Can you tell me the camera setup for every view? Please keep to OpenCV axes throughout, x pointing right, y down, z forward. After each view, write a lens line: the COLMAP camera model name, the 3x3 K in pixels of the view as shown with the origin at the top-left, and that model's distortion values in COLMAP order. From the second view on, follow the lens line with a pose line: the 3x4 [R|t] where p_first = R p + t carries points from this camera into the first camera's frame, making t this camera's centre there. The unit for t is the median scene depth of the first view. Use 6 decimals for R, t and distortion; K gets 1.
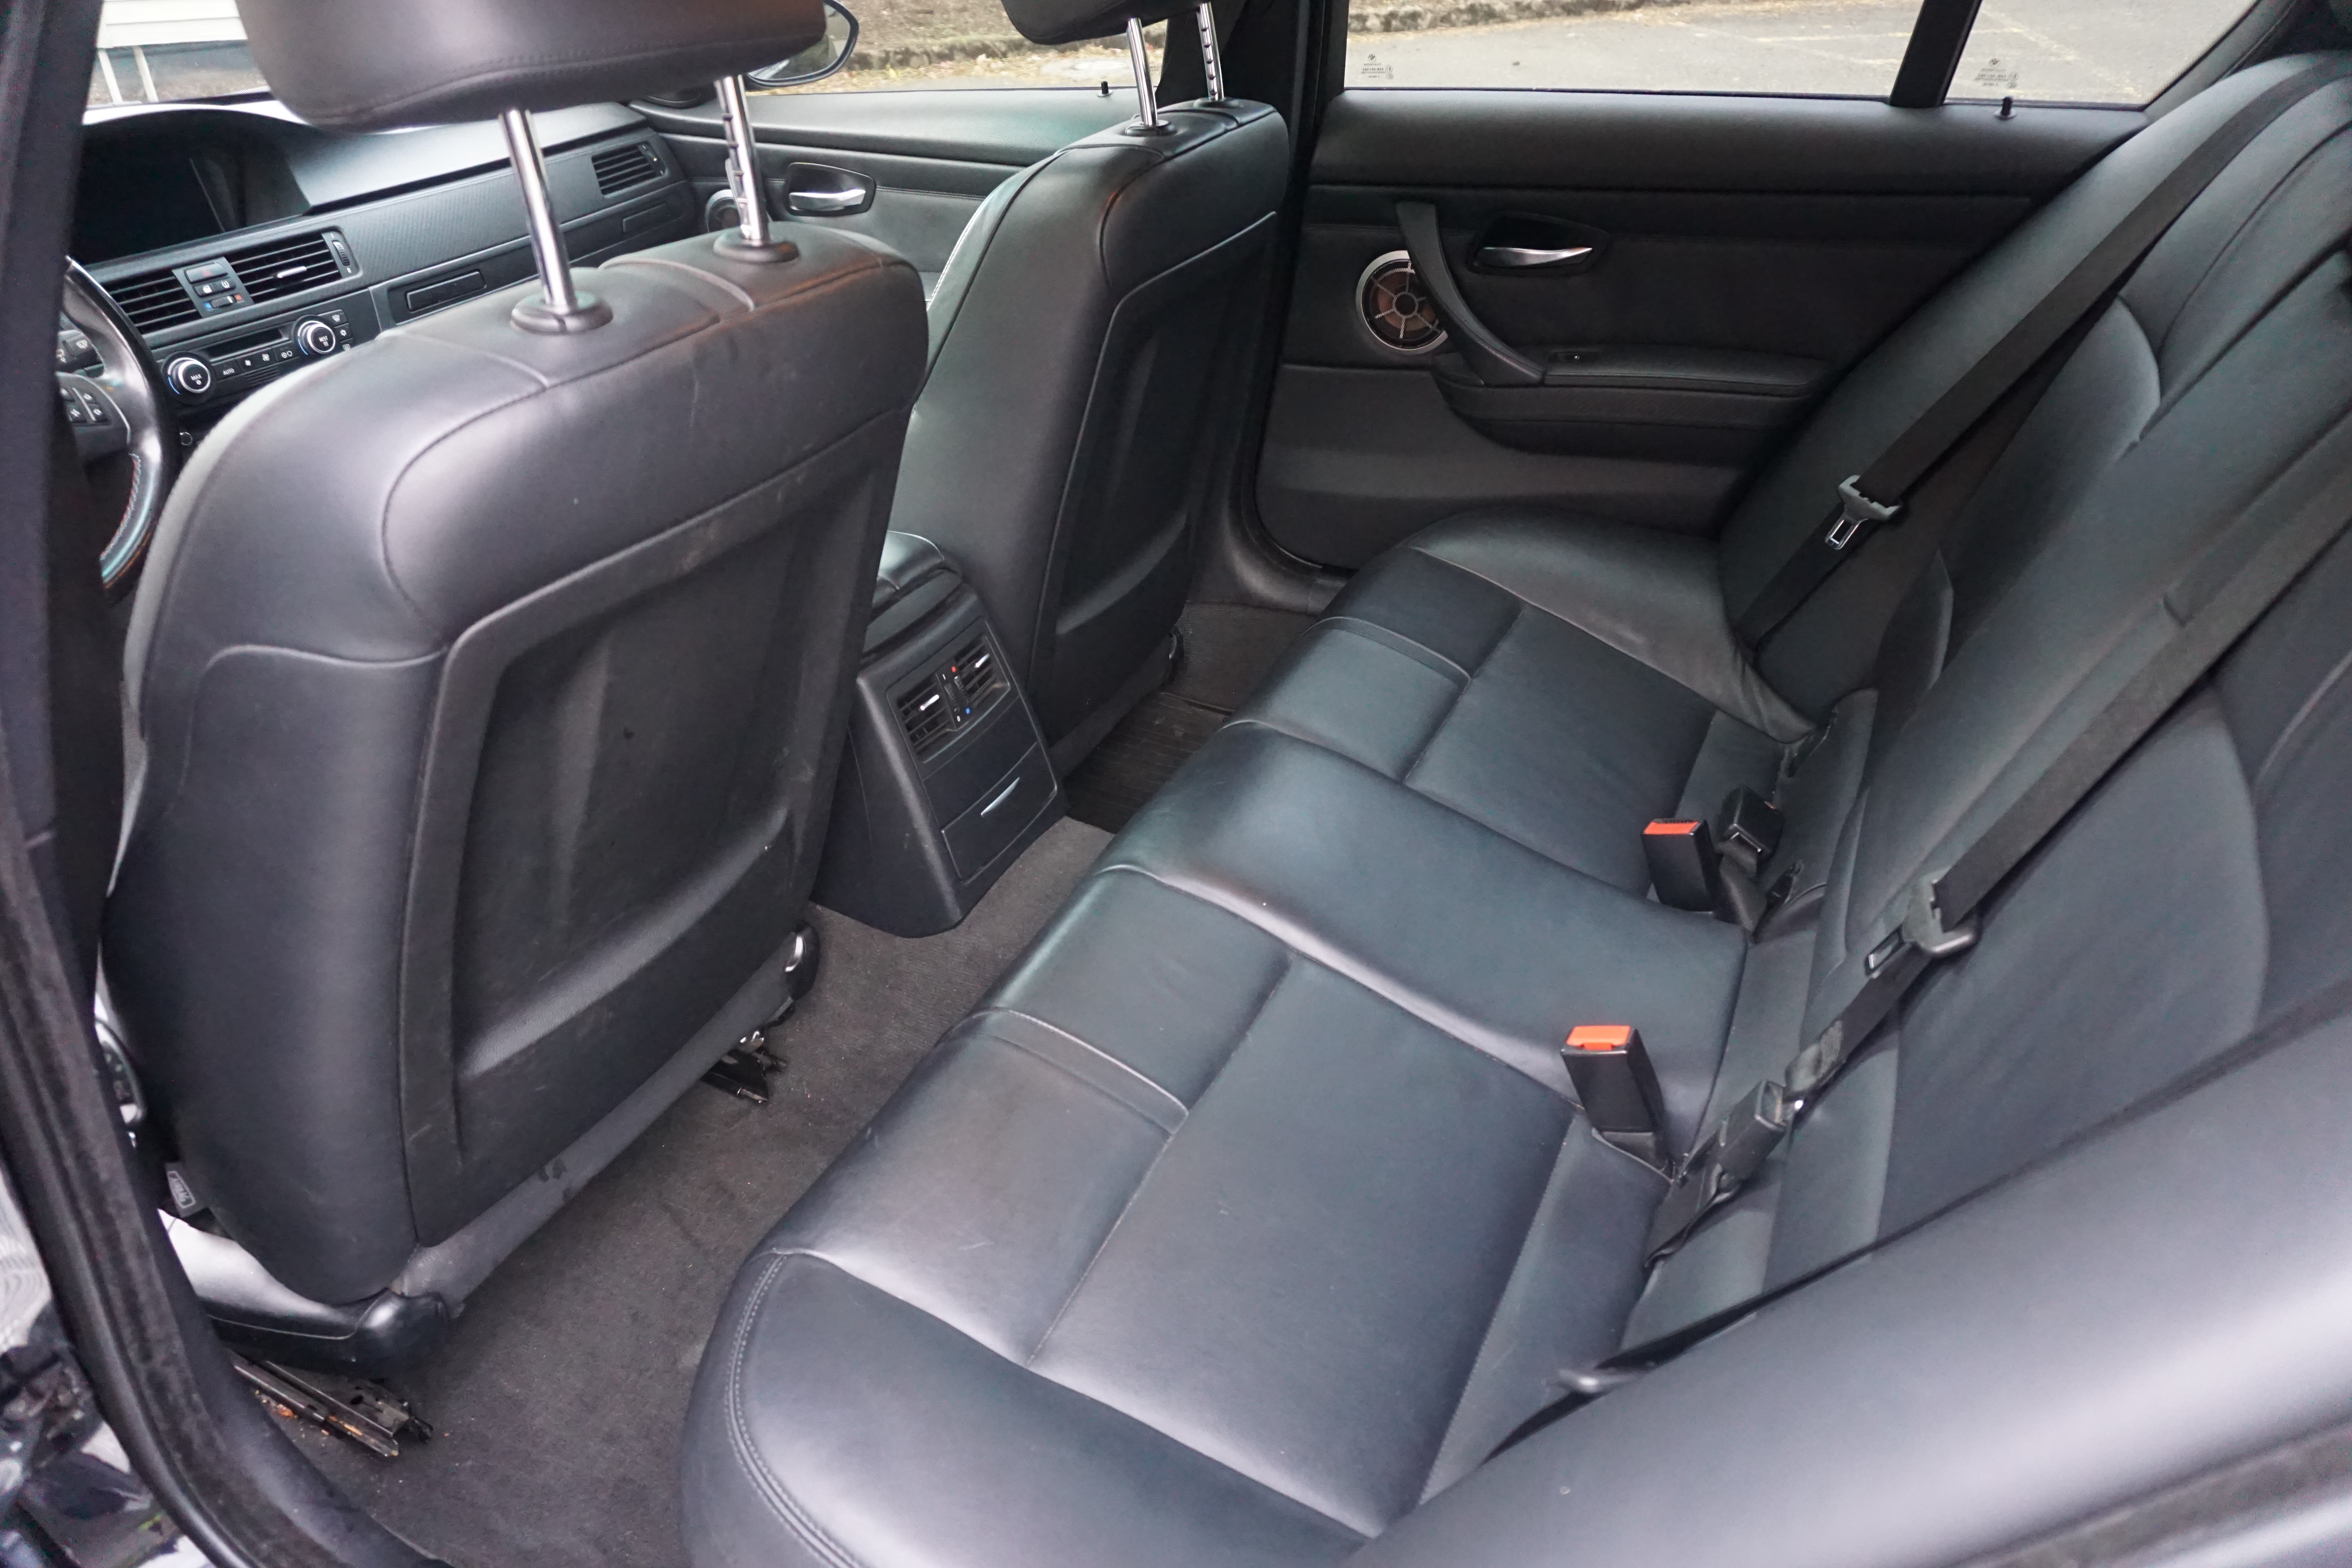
lens RADIAL K [[1583.7, 0, 1171.5], [0, 1583.7, 791.8], [0, 0, 1]] dist [-0.052040, 0.035553]
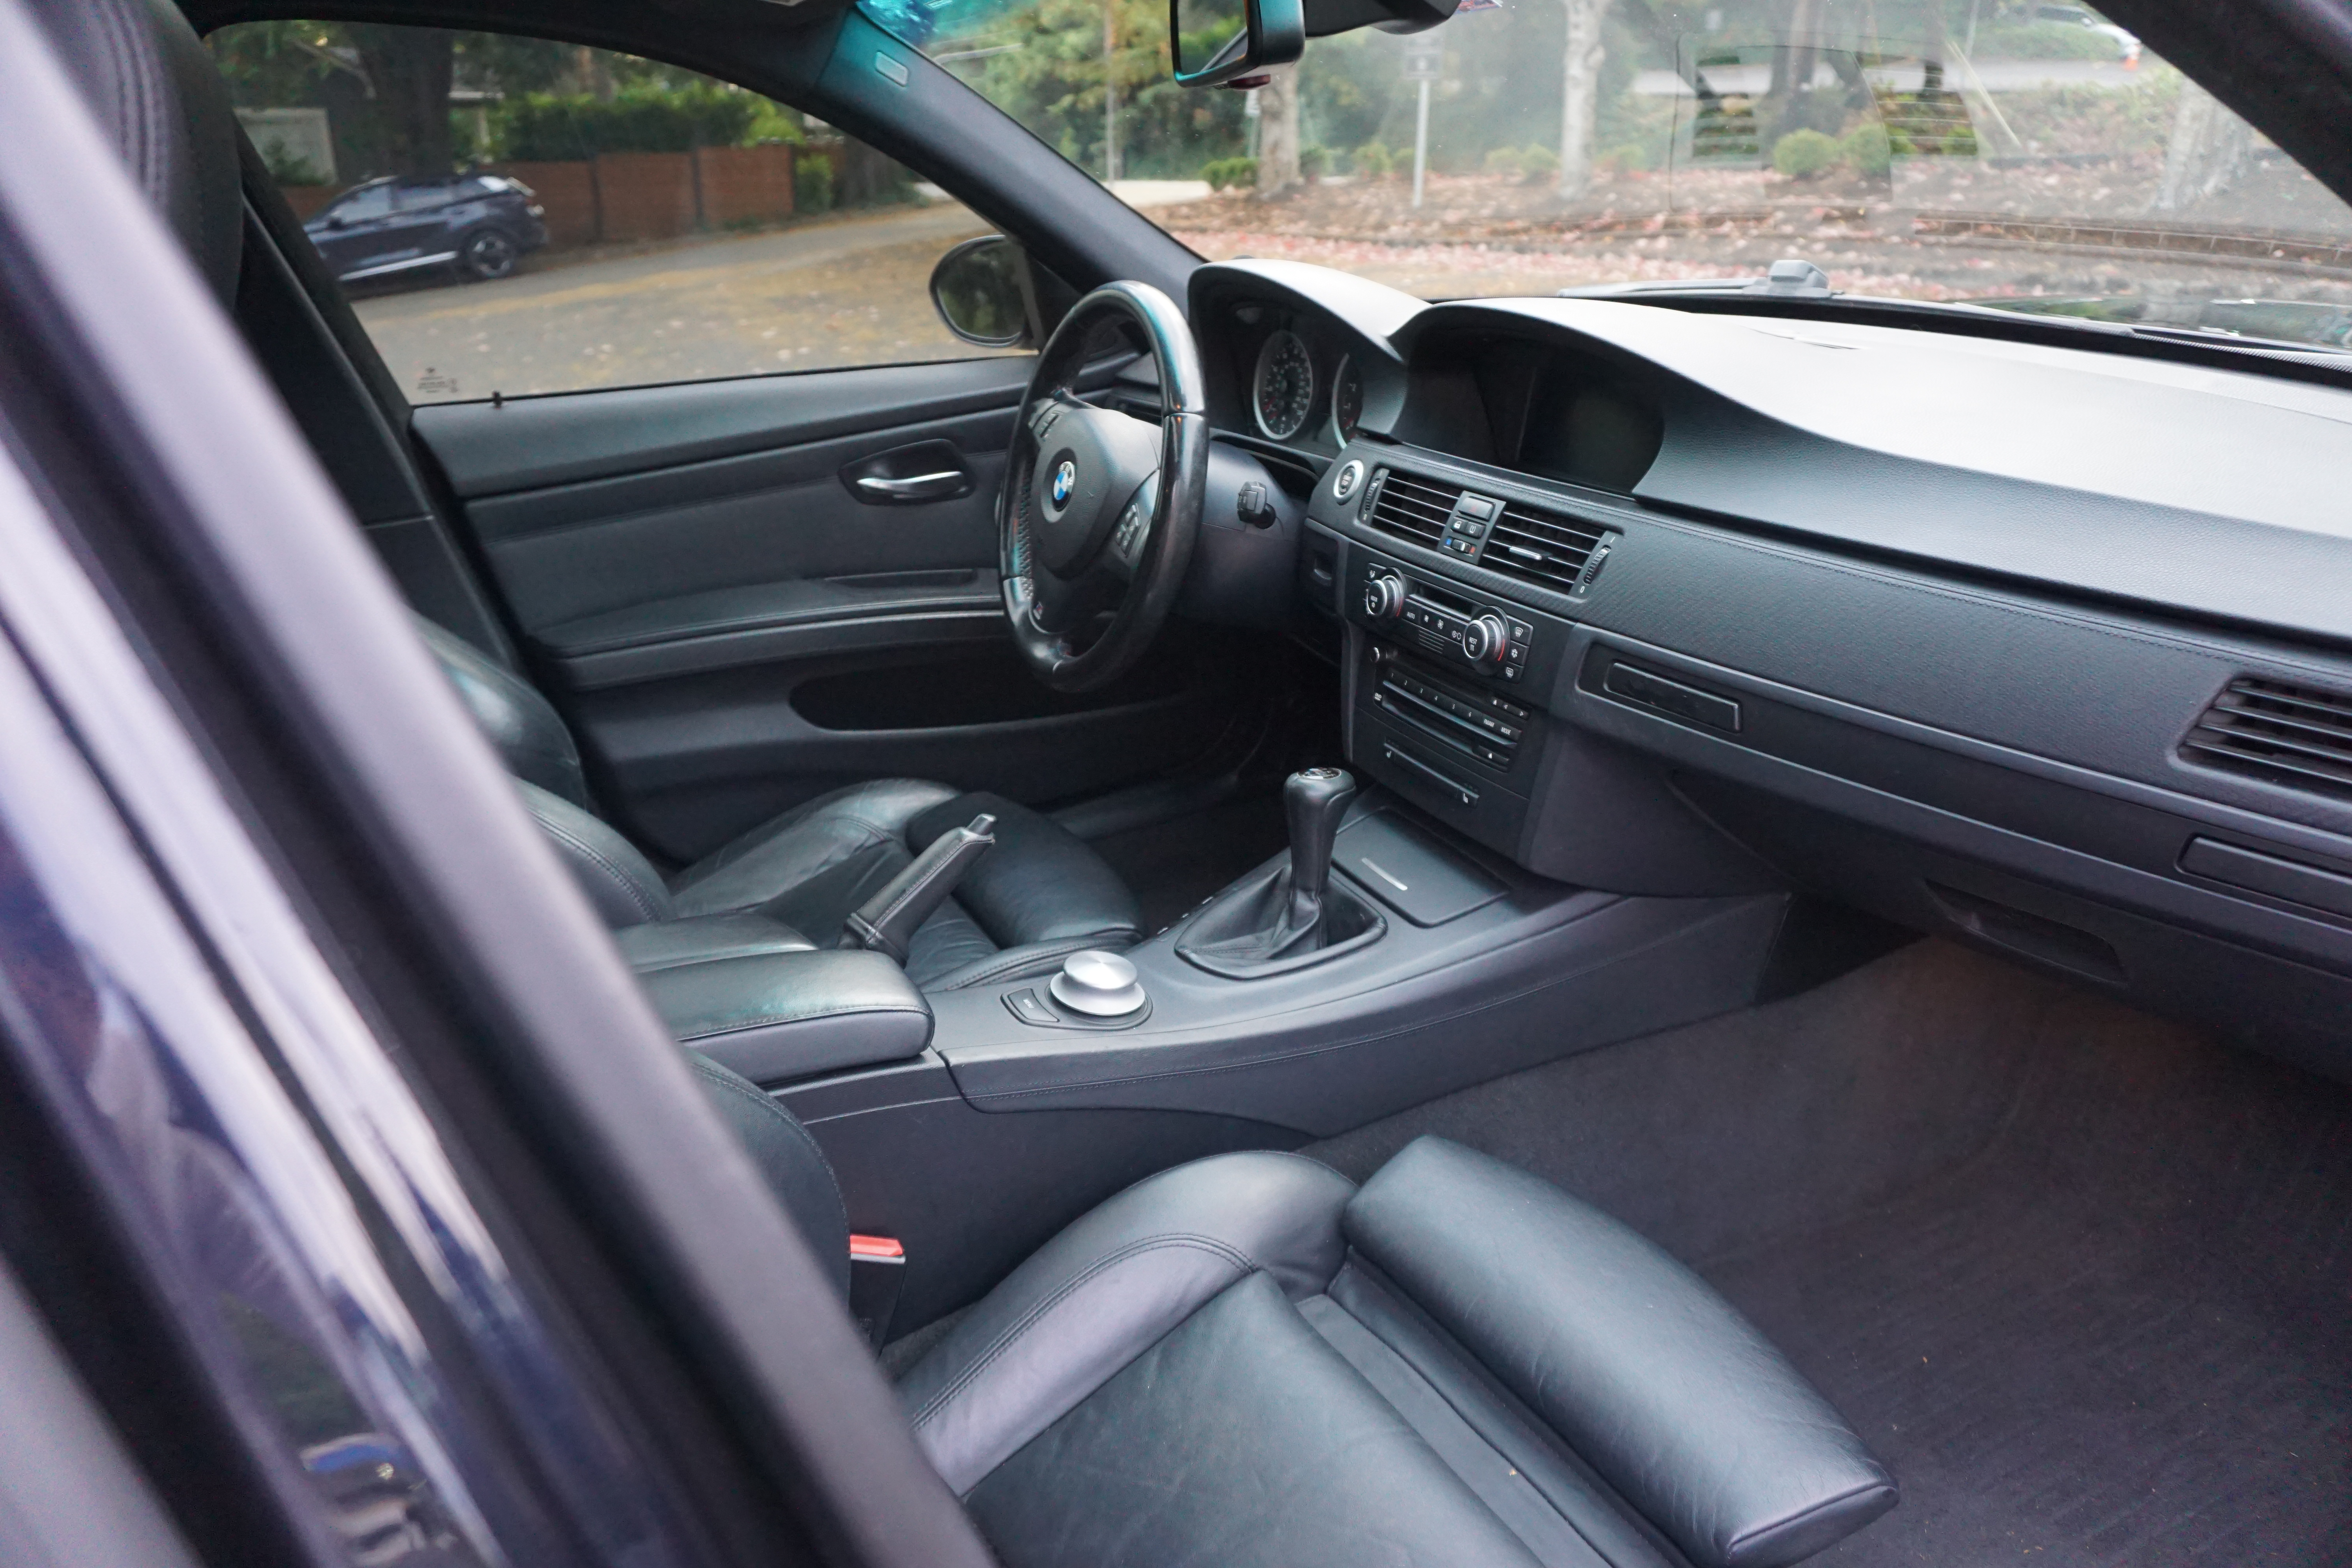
lens RADIAL K [[1583.7, 0, 1113.0], [0, 1583.7, 766.4], [0, 0, 1]] dist [-0.052040, 0.035553]
pose [[-0.619115, 0.352010, -0.701987, 0.066913], [-0.337313, 0.688042, 0.642509, -0.540079], [0.709166, 0.634576, -0.307240, 0.938272]]
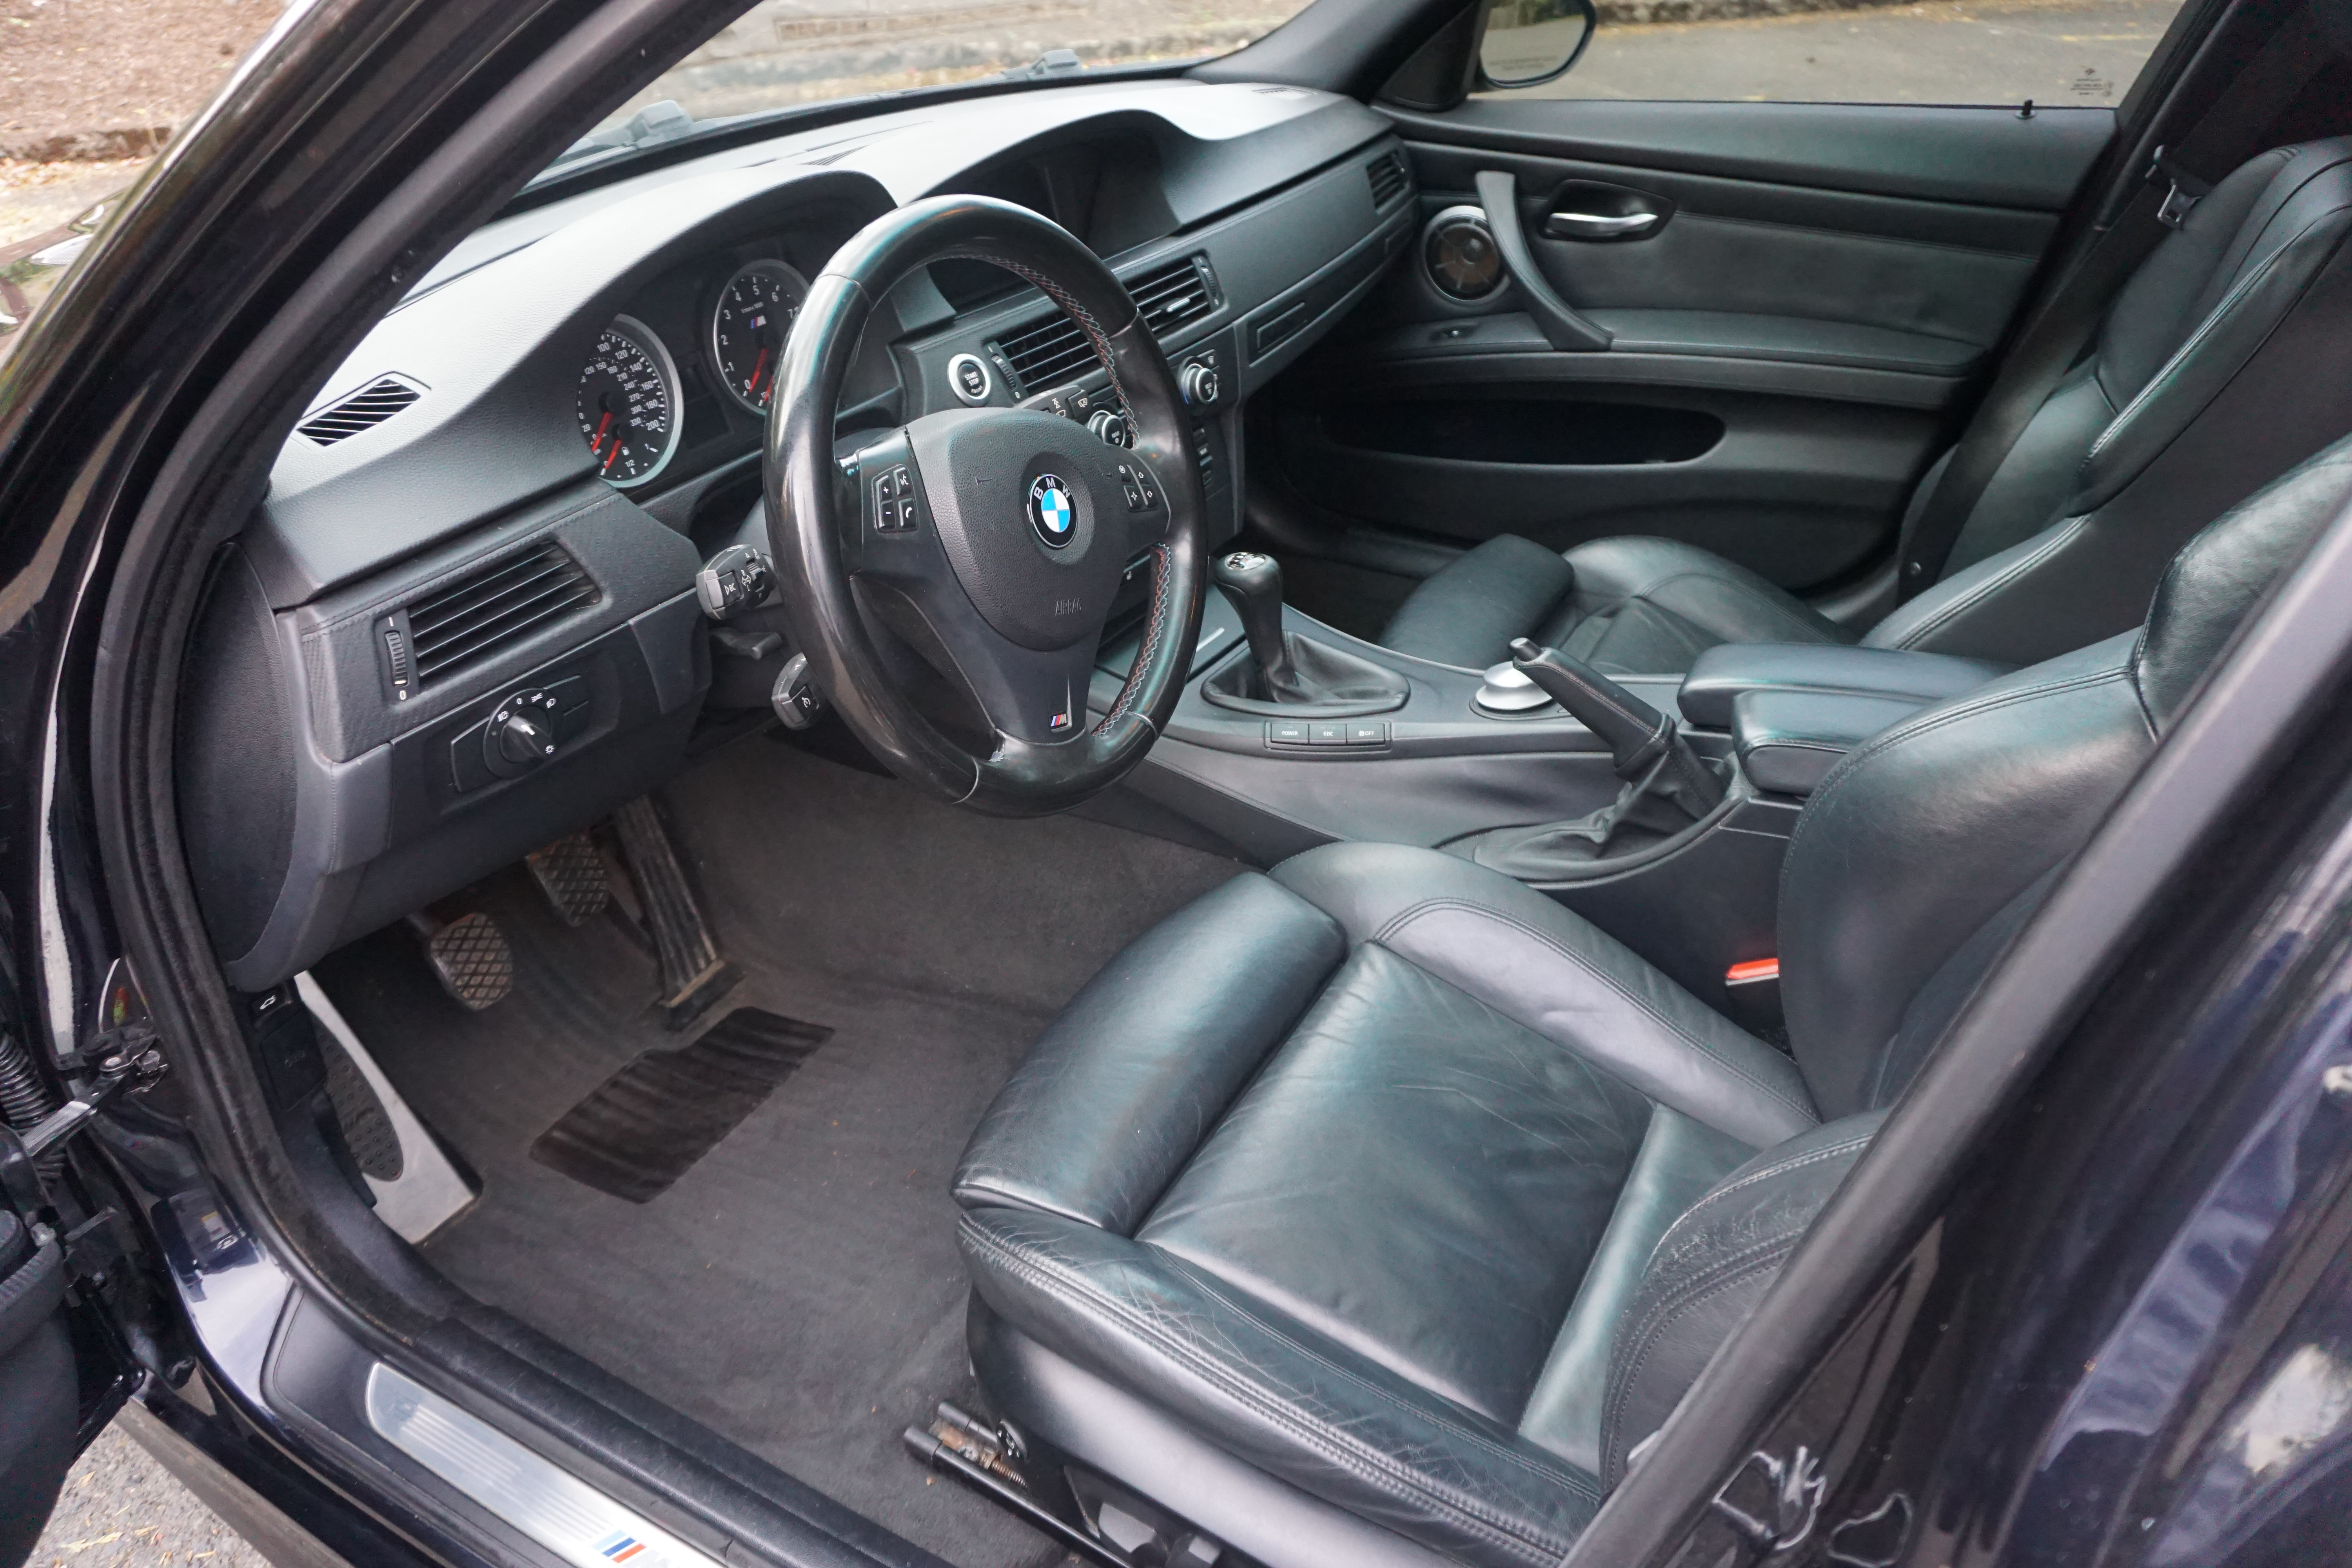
lens RADIAL K [[1583.7, 0, 1157.6], [0, 1583.7, 790.2], [0, 0, 1]] dist [-0.052040, 0.035553]
pose [[0.997130, 0.043237, -0.062150, -0.418251], [-0.042734, 0.999042, 0.009403, -0.066855], [0.062497, -0.006720, 0.998023, 0.128237]]
